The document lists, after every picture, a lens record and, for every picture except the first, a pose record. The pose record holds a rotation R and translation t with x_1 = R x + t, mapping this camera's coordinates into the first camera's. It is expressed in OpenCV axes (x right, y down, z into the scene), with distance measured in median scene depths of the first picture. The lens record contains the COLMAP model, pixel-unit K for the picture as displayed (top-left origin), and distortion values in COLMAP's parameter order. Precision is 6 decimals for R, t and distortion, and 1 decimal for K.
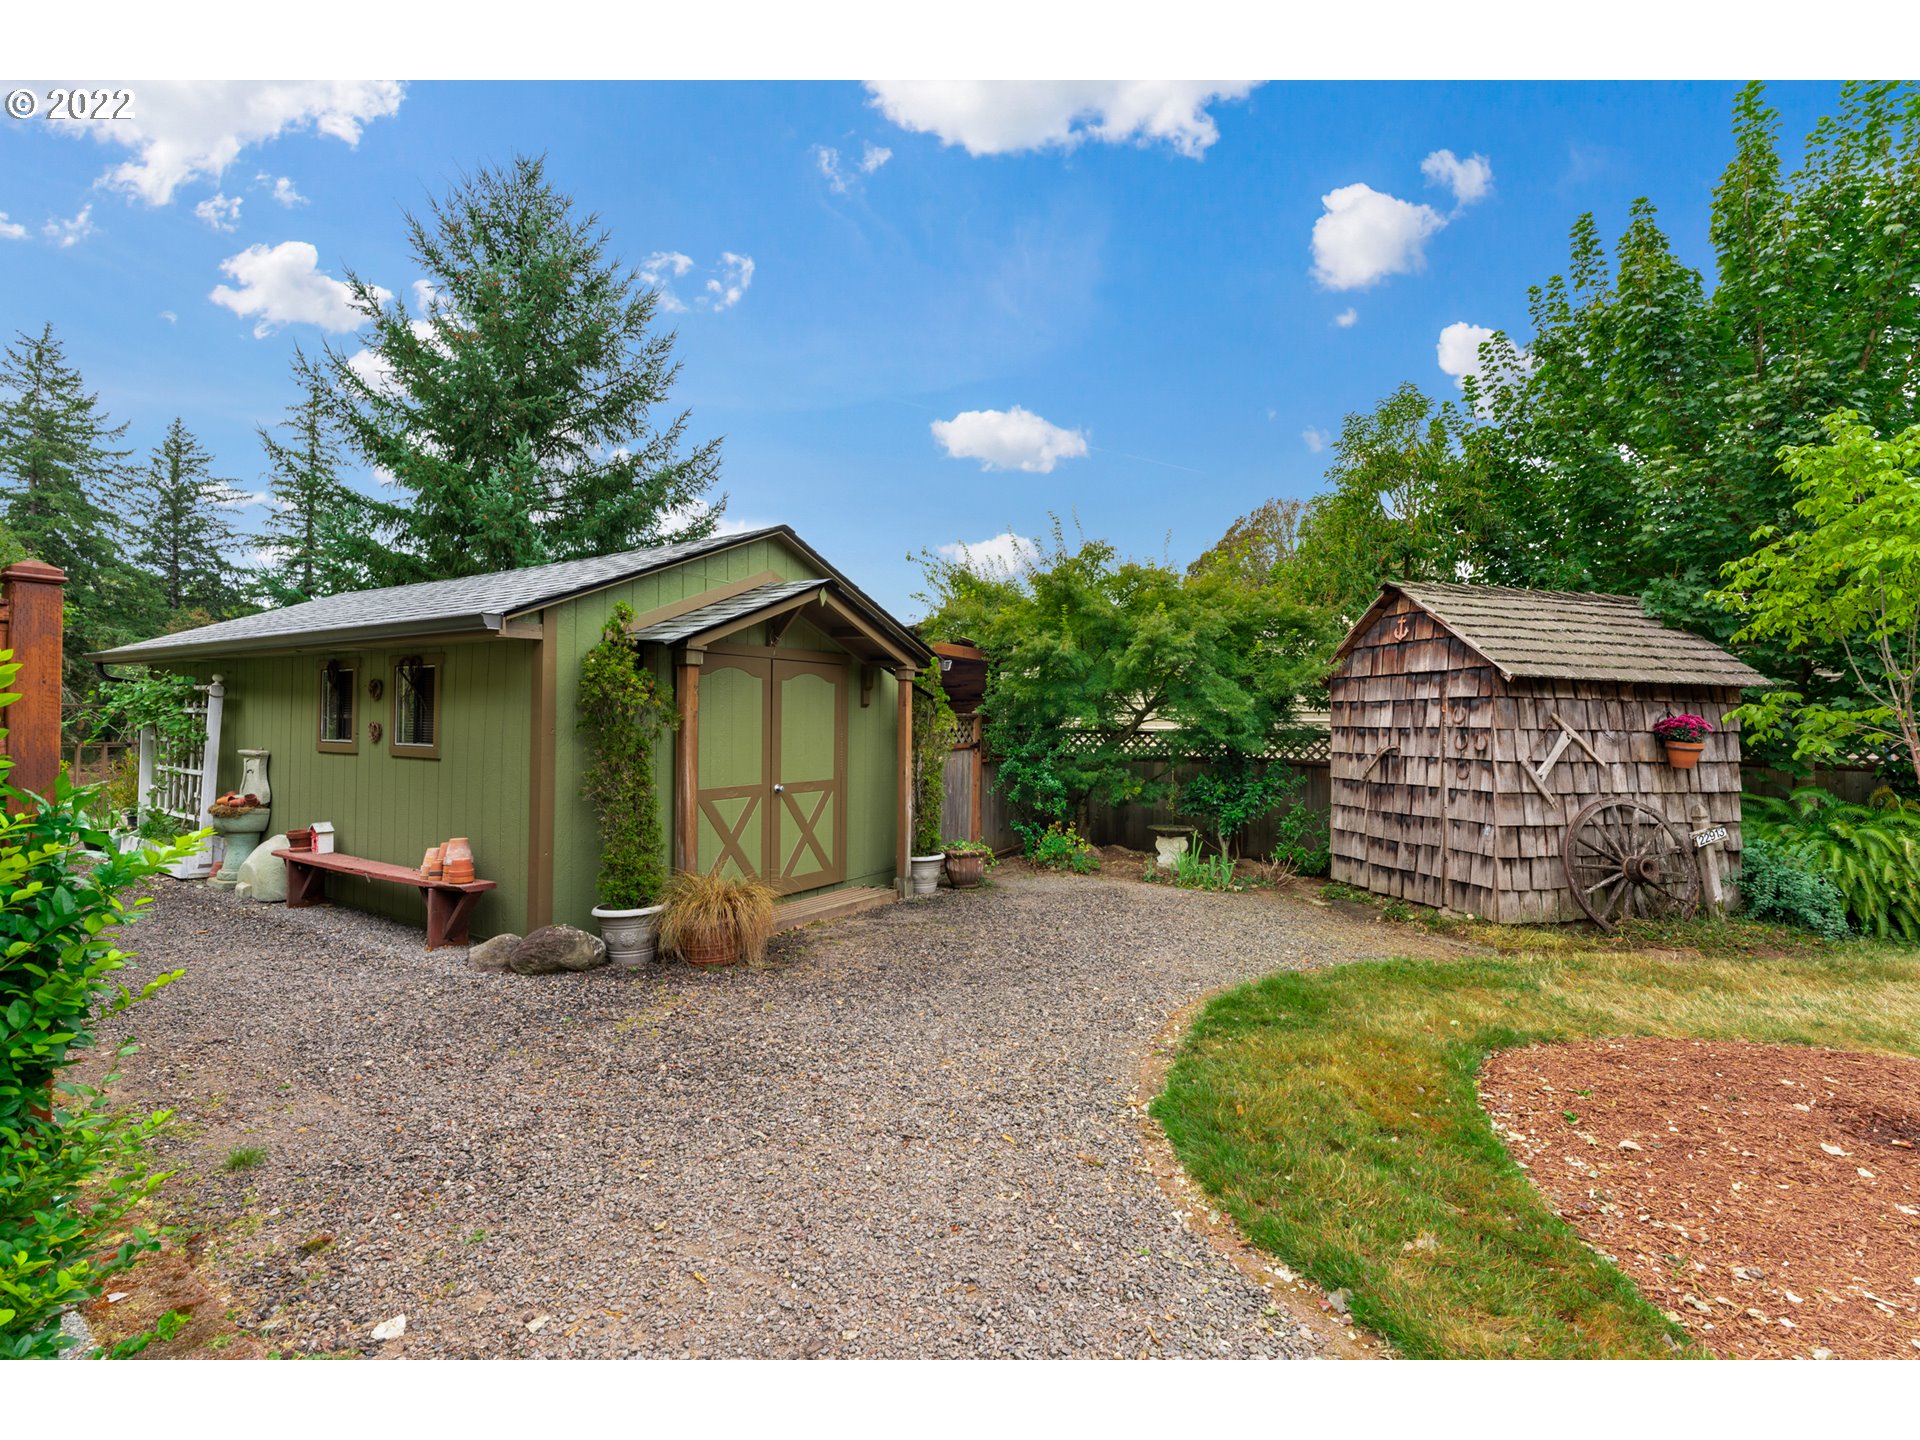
lens RADIAL K [[854.0, 0, 960.0], [0, 854.0, 720.0], [0, 0, 1]] dist [-0.009259, -0.000138]
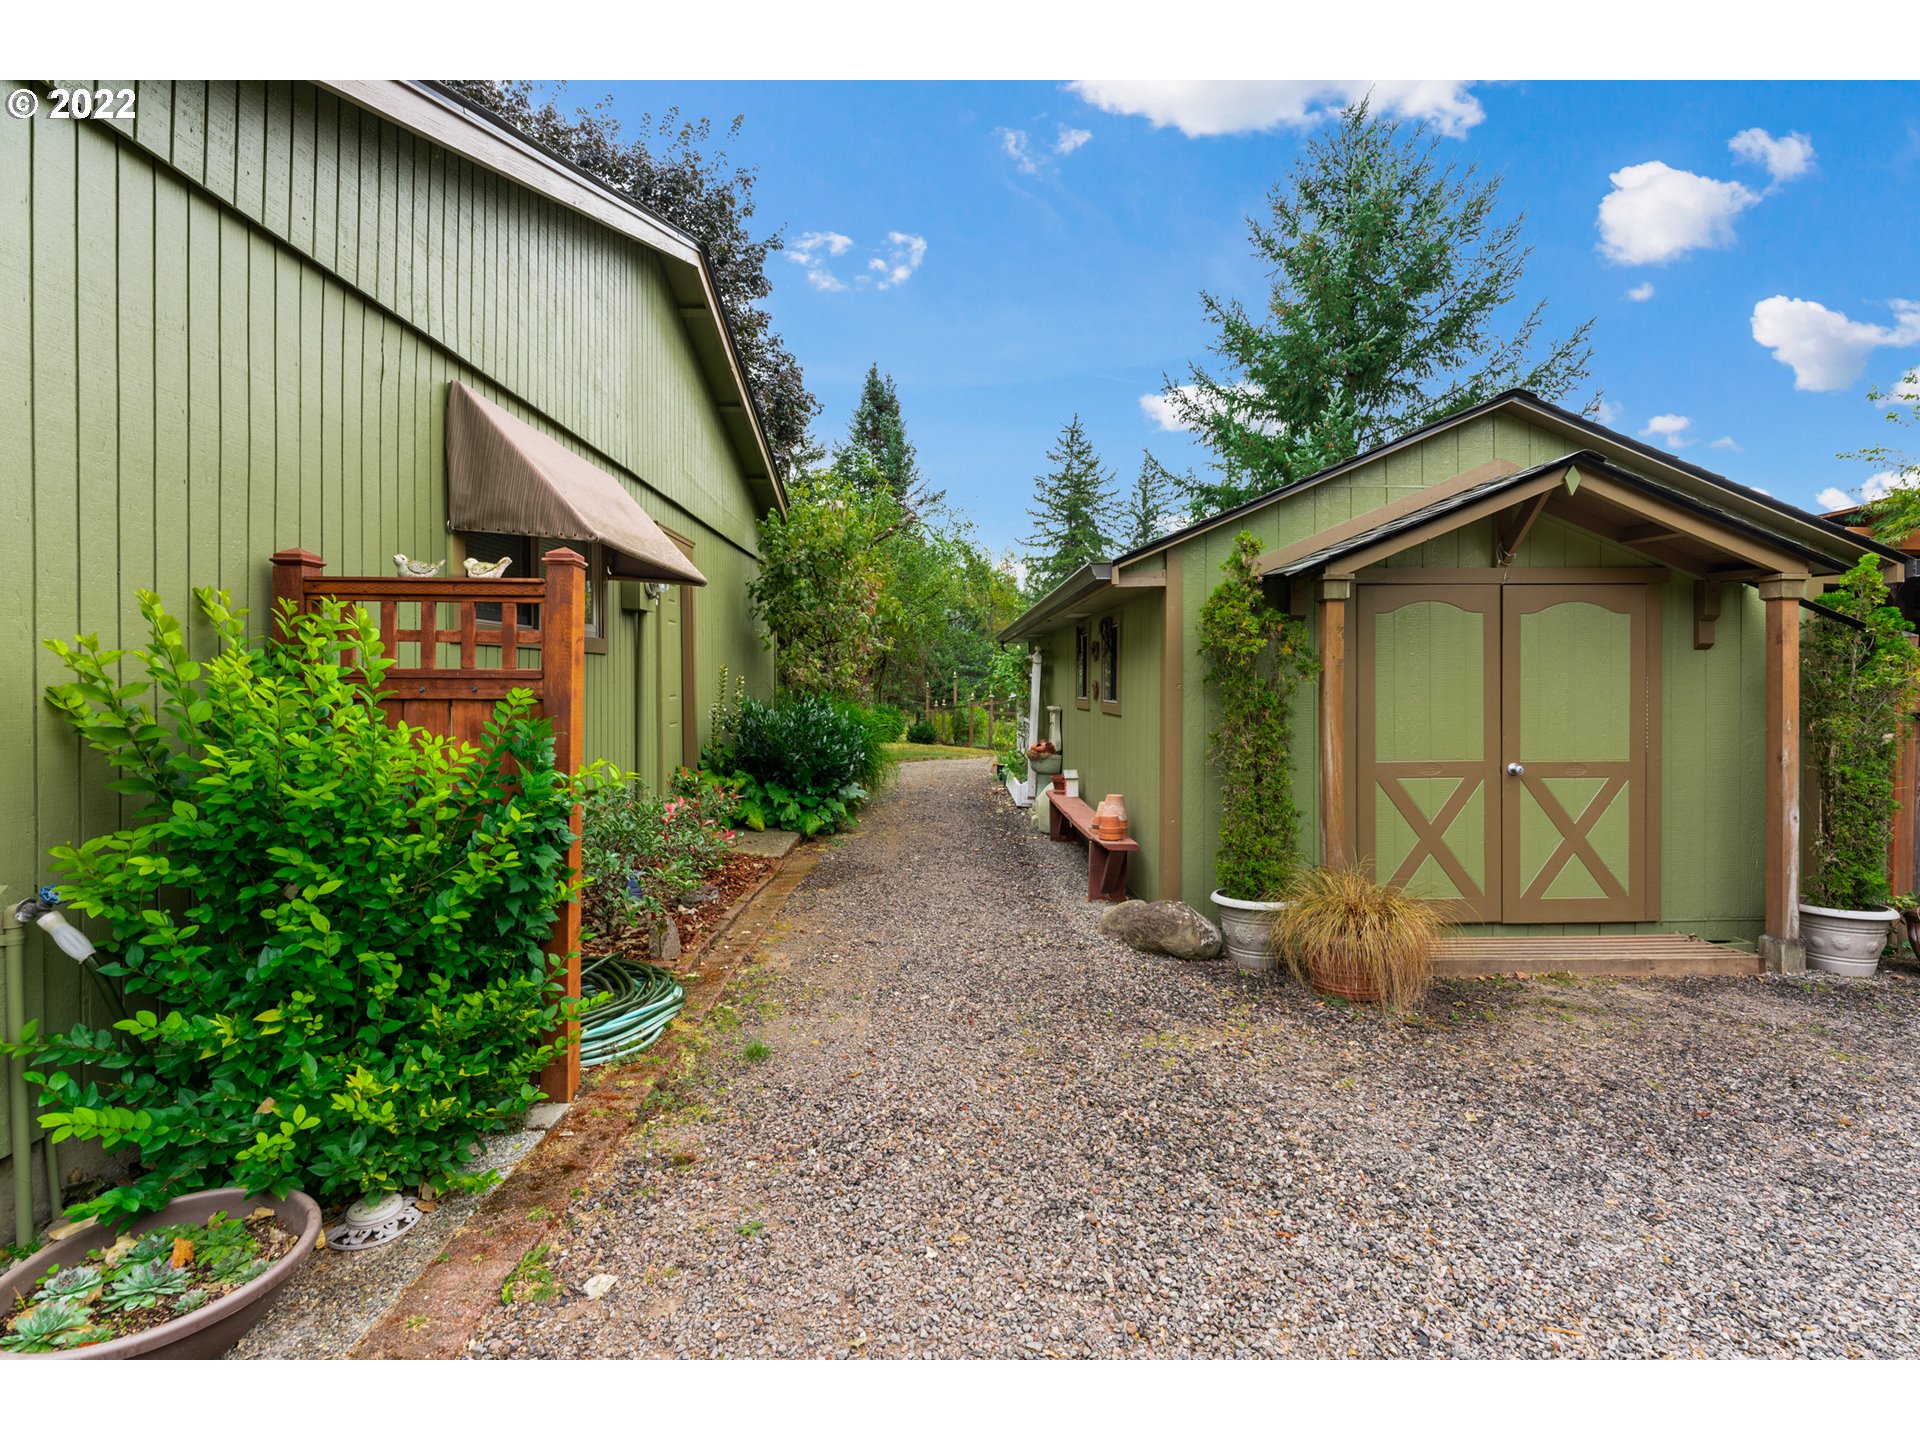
lens RADIAL K [[847.9, 0, 975.7], [0, 847.9, 691.6], [0, 0, 1]] dist [-0.001850, -0.000196]
pose [[0.562346, -0.003372, -0.826895, 0.106174], [0.008577, 0.999962, 0.001756, 0.011202], [0.826858, -0.008080, 0.562353, 0.230472]]
